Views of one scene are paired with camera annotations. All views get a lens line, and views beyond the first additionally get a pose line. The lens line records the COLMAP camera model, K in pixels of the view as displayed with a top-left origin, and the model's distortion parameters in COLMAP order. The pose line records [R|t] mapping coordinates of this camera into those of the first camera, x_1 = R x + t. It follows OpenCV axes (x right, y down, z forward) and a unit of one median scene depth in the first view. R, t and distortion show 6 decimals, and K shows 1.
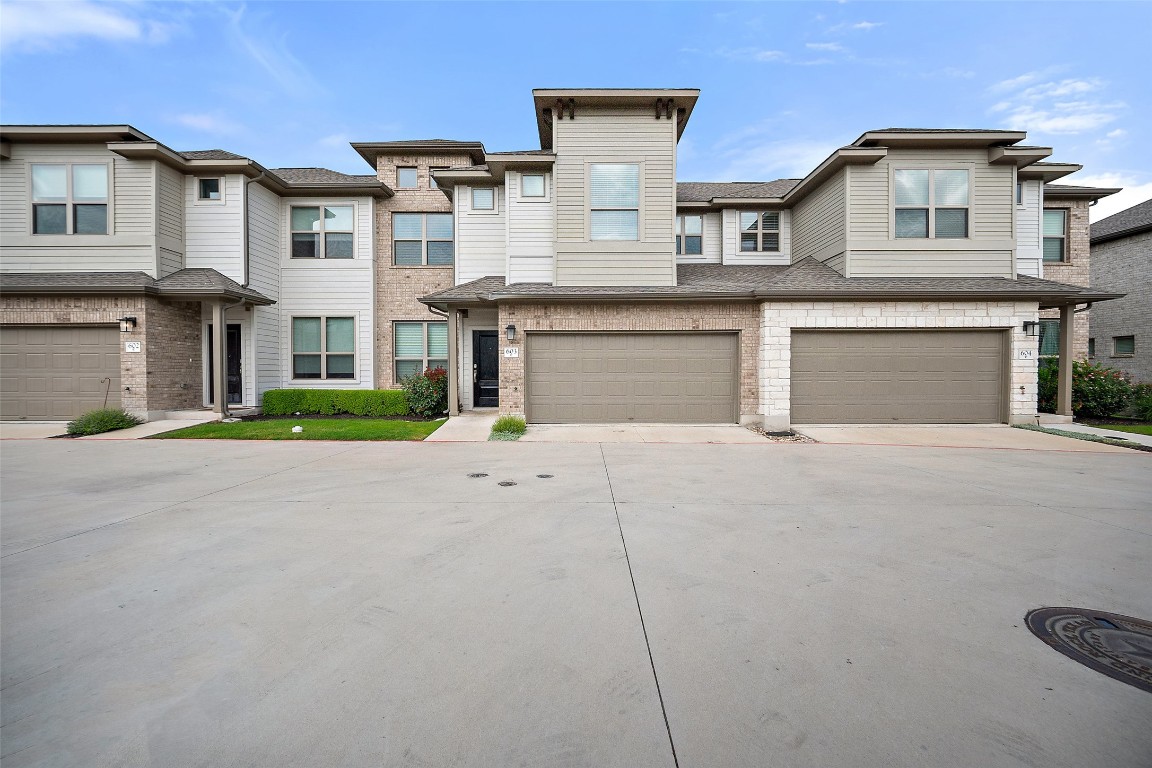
lens RADIAL K [[459.3, 0, 576.0], [0, 459.3, 384.0], [0, 0, 1]] dist [-0.001455, 0.000068]
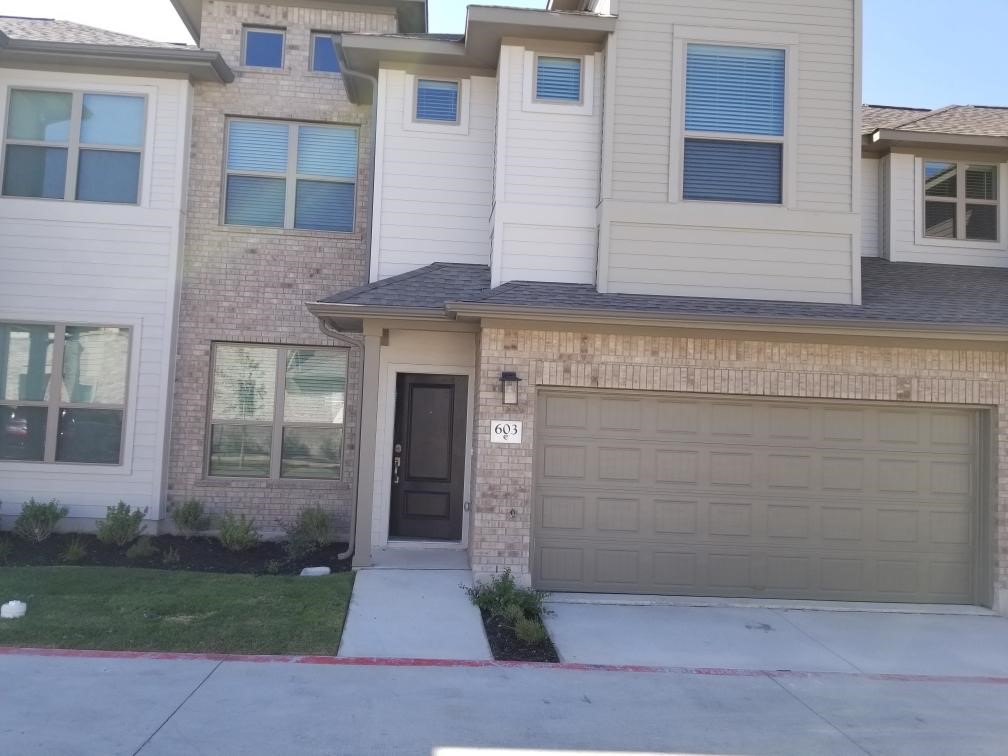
lens RADIAL K [[813.0, 0, 504.0], [0, 813.0, 378.0], [0, 0, 1]] dist [0.094625, -0.154417]
pose [[0.997110, 0.047178, 0.059545, -0.180242], [-0.042054, 0.995530, -0.084562, -0.049837], [-0.063268, 0.081813, 0.994637, 0.182743]]
